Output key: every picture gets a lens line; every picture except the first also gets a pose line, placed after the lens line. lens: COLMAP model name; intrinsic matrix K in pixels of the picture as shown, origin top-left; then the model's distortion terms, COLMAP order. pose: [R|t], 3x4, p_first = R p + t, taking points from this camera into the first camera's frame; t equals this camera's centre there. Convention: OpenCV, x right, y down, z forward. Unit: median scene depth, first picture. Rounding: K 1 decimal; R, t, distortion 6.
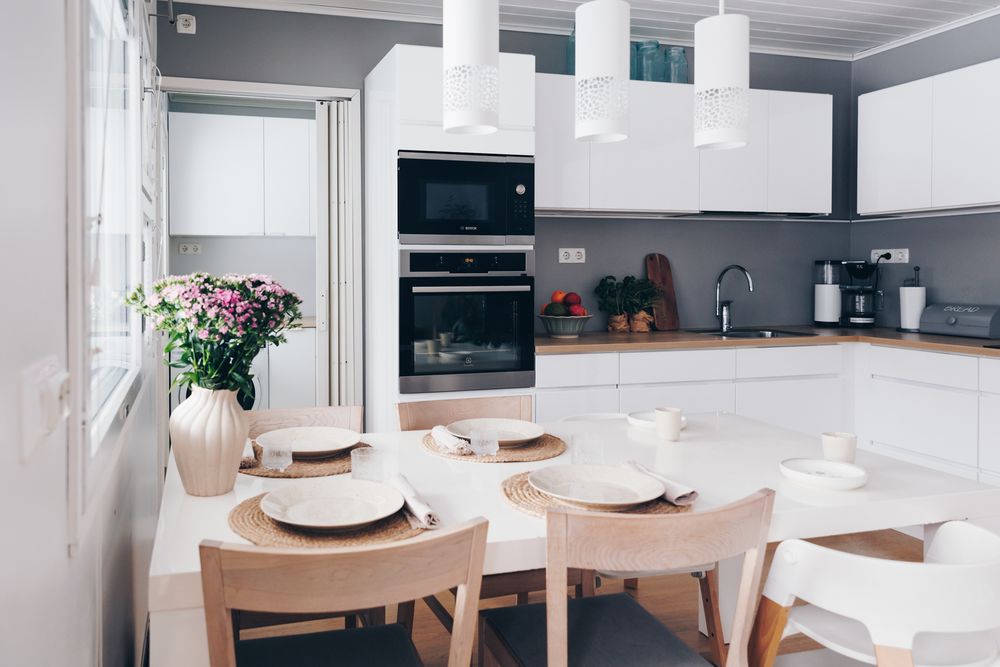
lens RADIAL K [[736.6, 0, 392.2], [0, 736.6, 285.7], [0, 0, 1]] dist [0.014982, -0.007614]
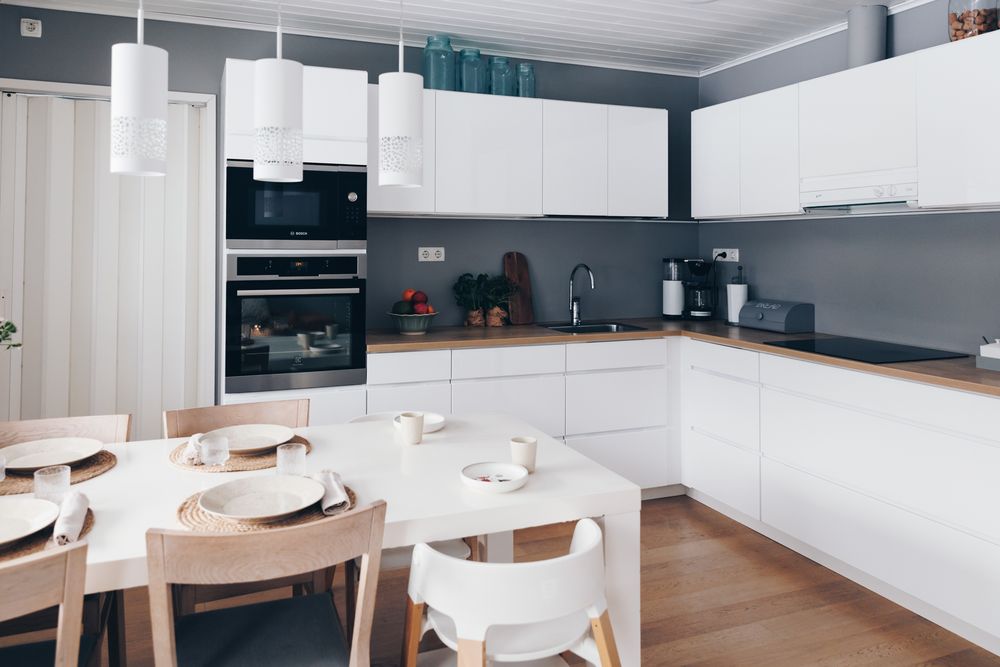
lens RADIAL K [[731.8, 0, 479.1], [0, 731.8, 232.4], [0, 0, 1]] dist [0.004735, 0.002291]
pose [[0.993993, 0.009029, 0.109074, 0.227515], [-0.005187, 0.999358, -0.035450, -0.040662], [-0.109324, 0.034672, 0.993401, -0.059508]]
